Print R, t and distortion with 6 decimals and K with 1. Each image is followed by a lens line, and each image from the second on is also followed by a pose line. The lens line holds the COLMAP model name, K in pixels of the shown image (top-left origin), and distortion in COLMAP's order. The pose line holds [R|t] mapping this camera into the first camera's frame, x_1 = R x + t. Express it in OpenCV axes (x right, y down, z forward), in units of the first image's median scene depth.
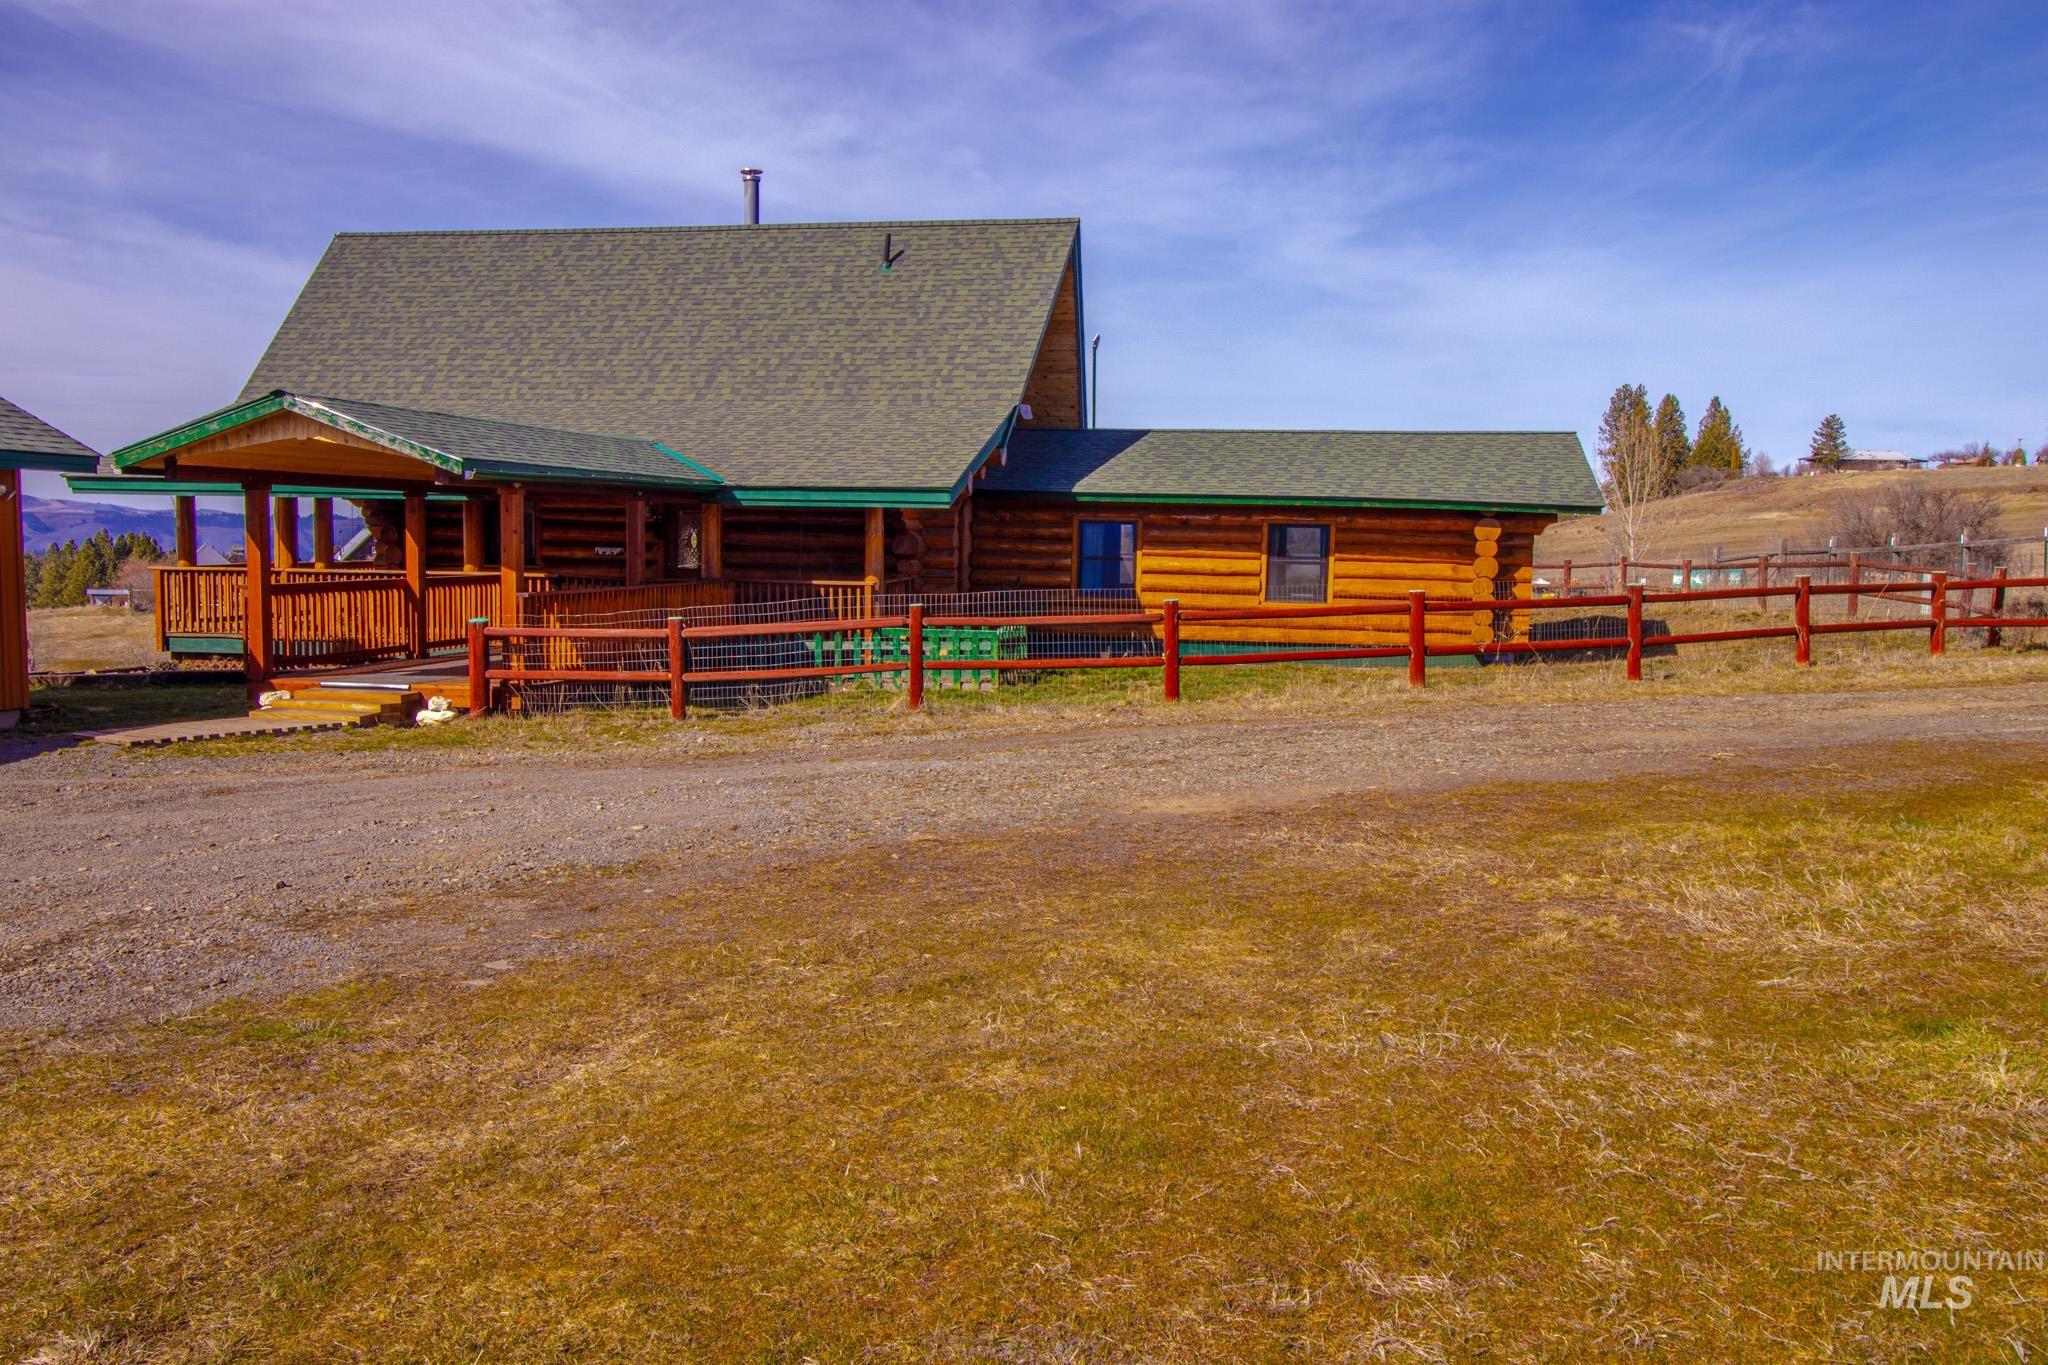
lens RADIAL K [[1938.2, 0, 1024.0], [0, 1938.2, 682.5], [0, 0, 1]] dist [0.025883, -0.004088]
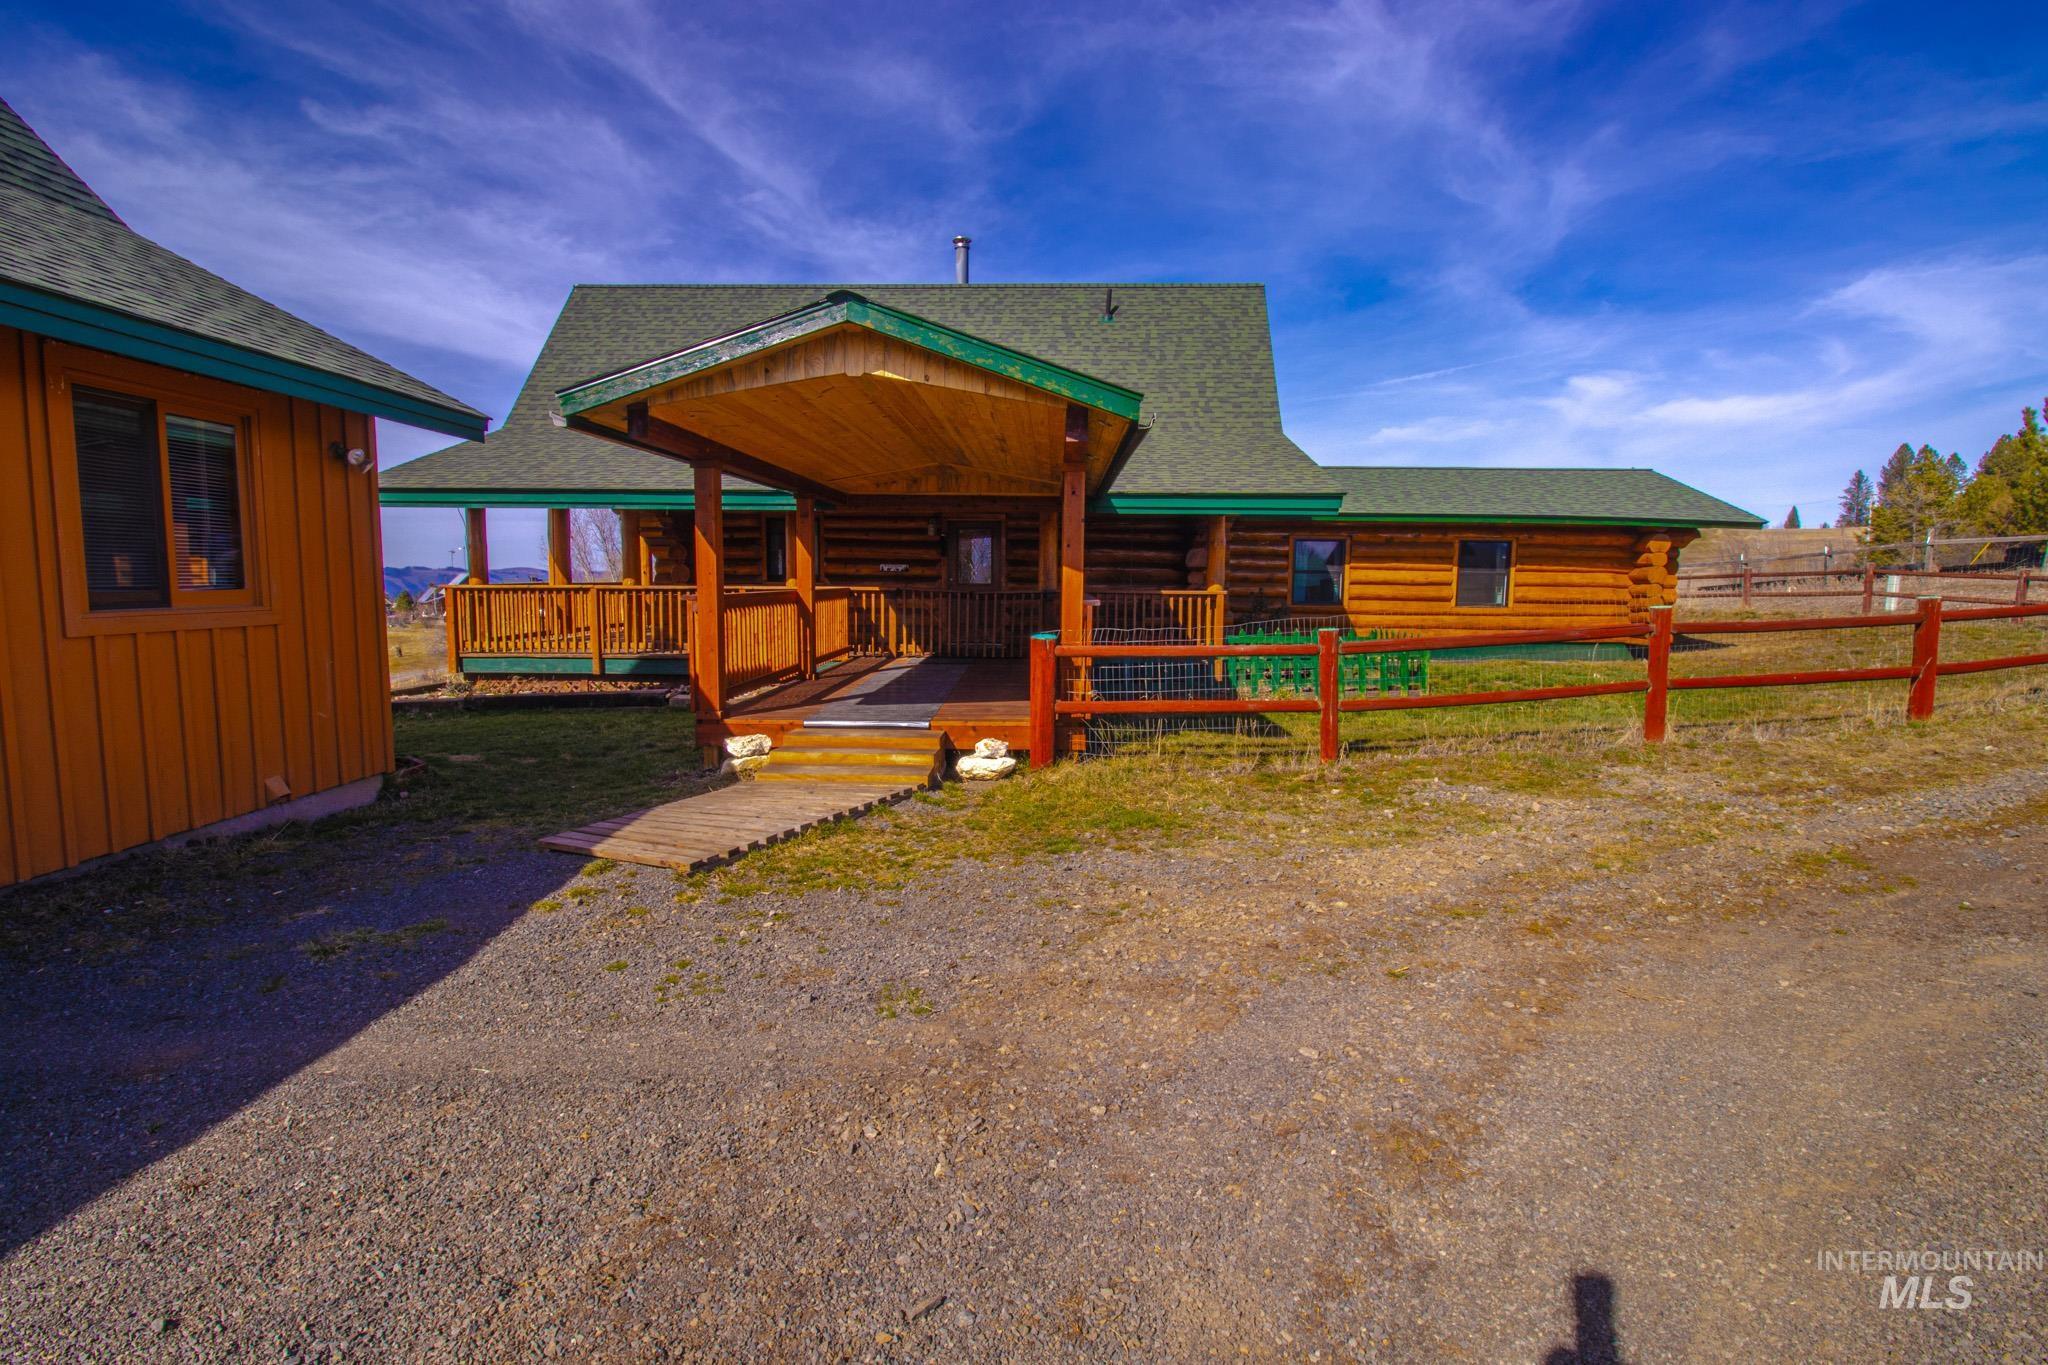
lens RADIAL K [[1059.9, 0, 1024.0], [0, 1059.9, 682.5], [0, 0, 1]] dist [-0.001183, -0.000036]
pose [[0.981888, -0.026251, 0.187637, -0.257780], [0.022190, 0.999473, 0.023710, -0.017014], [-0.188160, -0.019117, 0.981952, 0.417927]]
